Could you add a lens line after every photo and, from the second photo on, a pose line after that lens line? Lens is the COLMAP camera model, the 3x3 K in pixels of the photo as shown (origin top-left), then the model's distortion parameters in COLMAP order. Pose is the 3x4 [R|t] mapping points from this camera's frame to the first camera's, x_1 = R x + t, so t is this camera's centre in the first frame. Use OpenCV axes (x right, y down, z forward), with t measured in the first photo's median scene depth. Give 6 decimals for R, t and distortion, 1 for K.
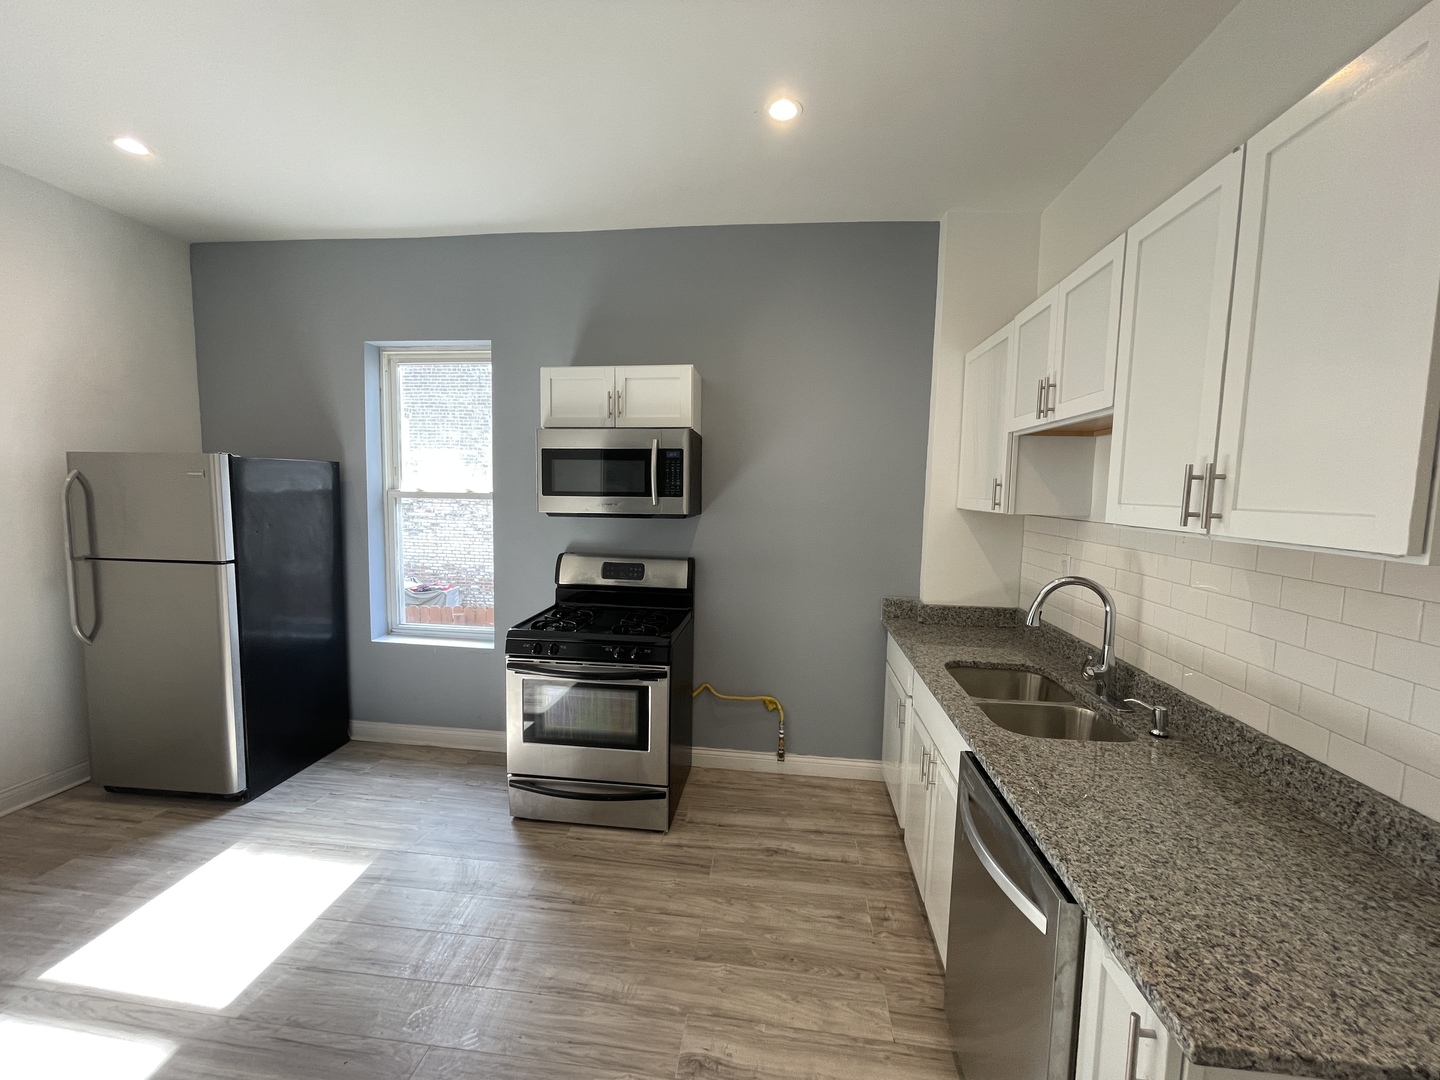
lens RADIAL K [[586.4, 0, 720.0], [0, 586.4, 540.0], [0, 0, 1]] dist [-0.000917, 0.000461]
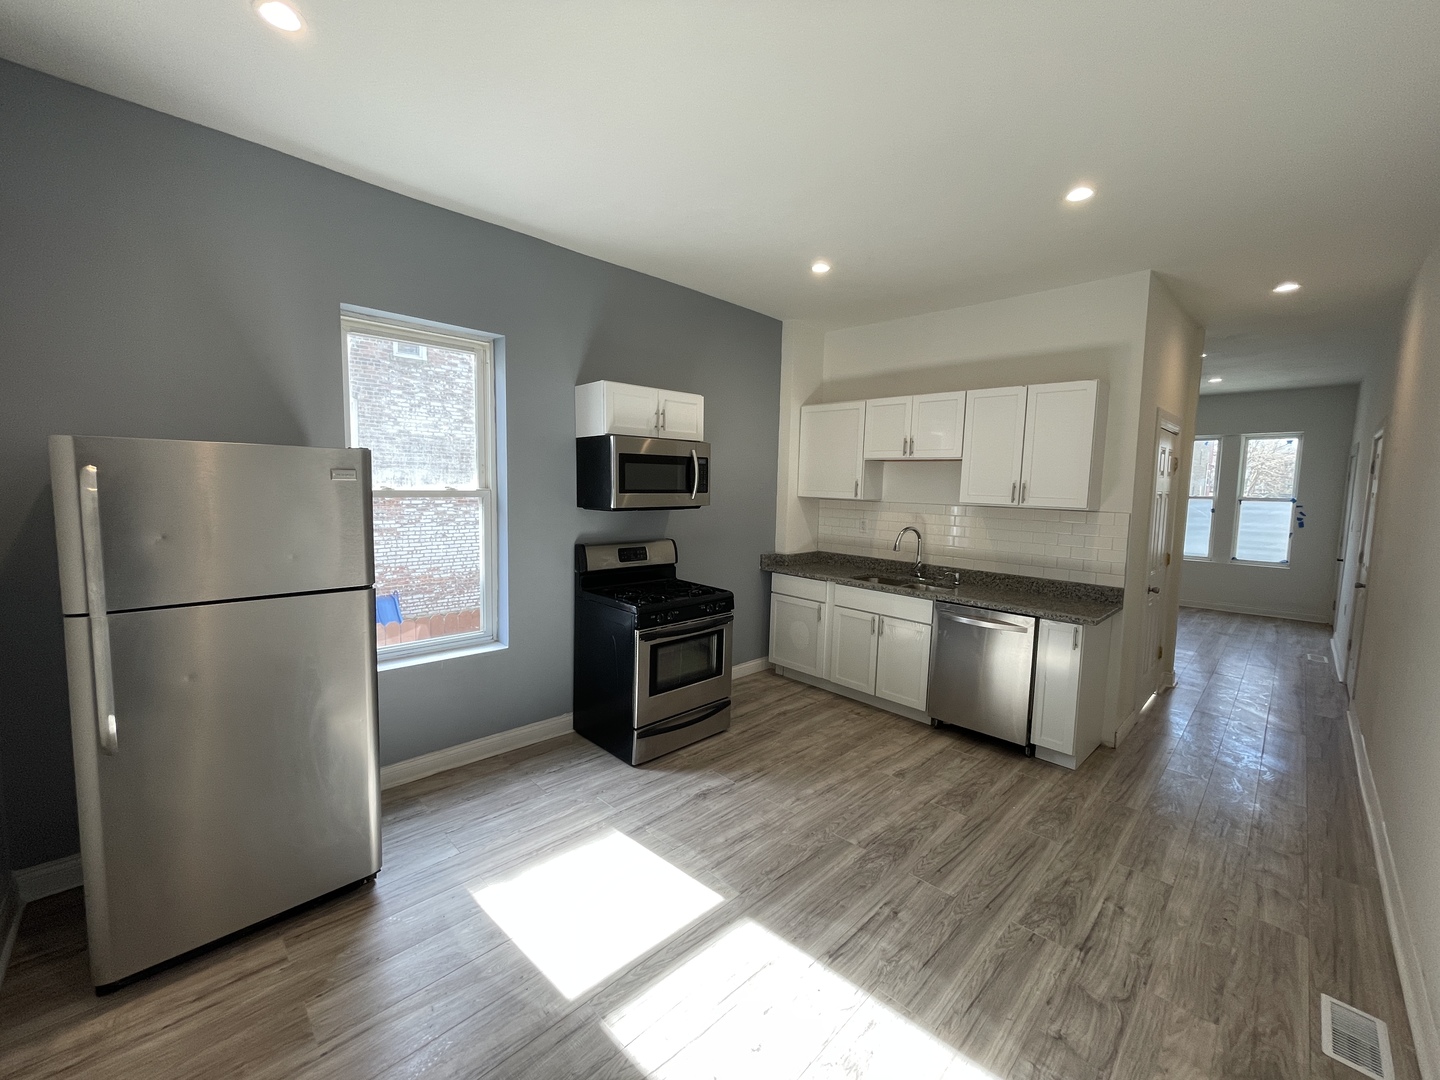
lens RADIAL K [[585.2, 0, 718.3], [0, 585.2, 539.7], [0, 0, 1]] dist [-0.009628, 0.005841]
pose [[0.622415, -0.081977, 0.778382, -1.128505], [0.056270, 0.996613, 0.059965, -0.044572], [-0.780662, 0.006476, 0.624920, 0.126233]]
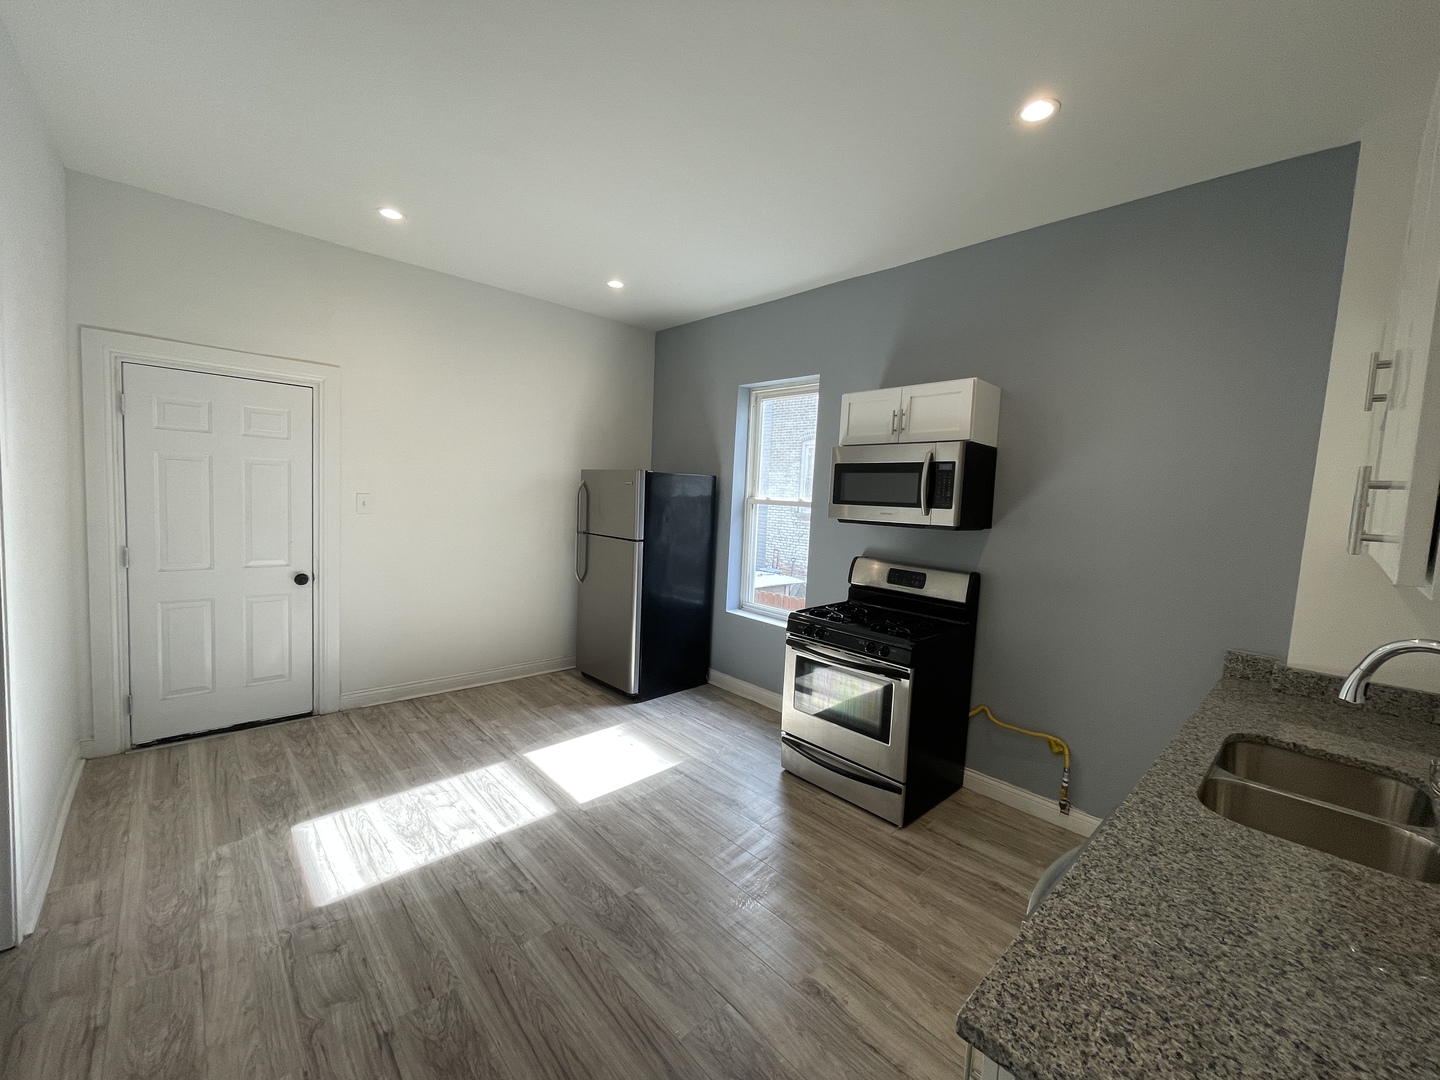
lens RADIAL K [[585.2, 0, 718.3], [0, 585.2, 539.7], [0, 0, 1]] dist [-0.009628, 0.005841]
pose [[0.761486, 0.069135, -0.644484, 0.285920], [-0.088889, 0.996040, 0.001822, 0.013974], [0.642057, 0.055900, 0.764616, -0.029963]]
